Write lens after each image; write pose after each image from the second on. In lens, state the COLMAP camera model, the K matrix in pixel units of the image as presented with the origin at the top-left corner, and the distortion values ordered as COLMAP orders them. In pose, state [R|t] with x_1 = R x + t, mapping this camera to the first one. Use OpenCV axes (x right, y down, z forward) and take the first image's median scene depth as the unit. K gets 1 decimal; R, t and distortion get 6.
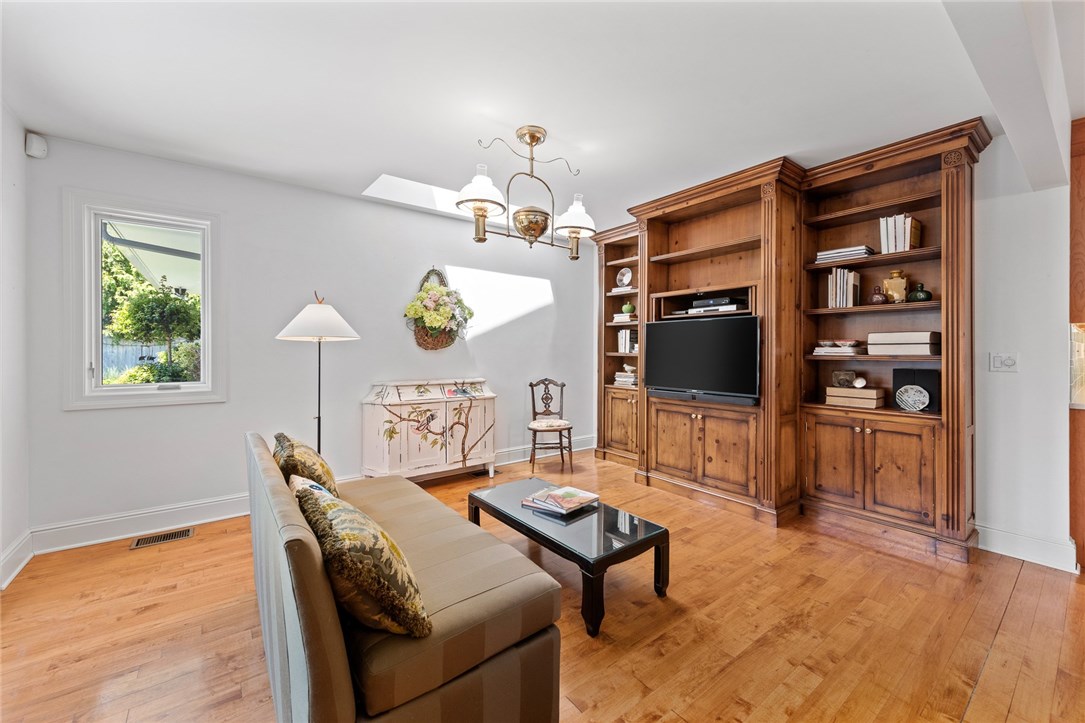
lens RADIAL K [[441.9, 0, 547.8], [0, 441.9, 348.3], [0, 0, 1]] dist [0.008660, -0.000054]
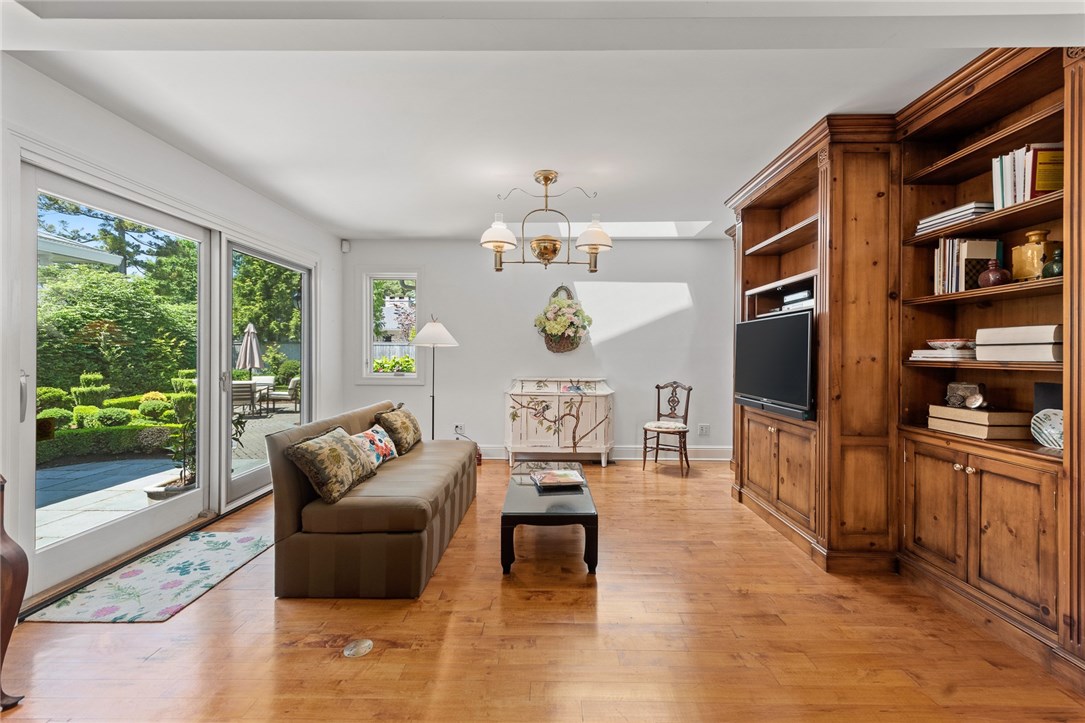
lens RADIAL K [[444.7, 0, 541.8], [0, 444.7, 350.6], [0, 0, 1]] dist [0.008246, -0.000629]
pose [[0.776147, -0.001566, -0.630550, 0.592817], [-0.000394, 0.999996, -0.002968, 0.001599], [0.630552, 0.002552, 0.776143, 0.033504]]
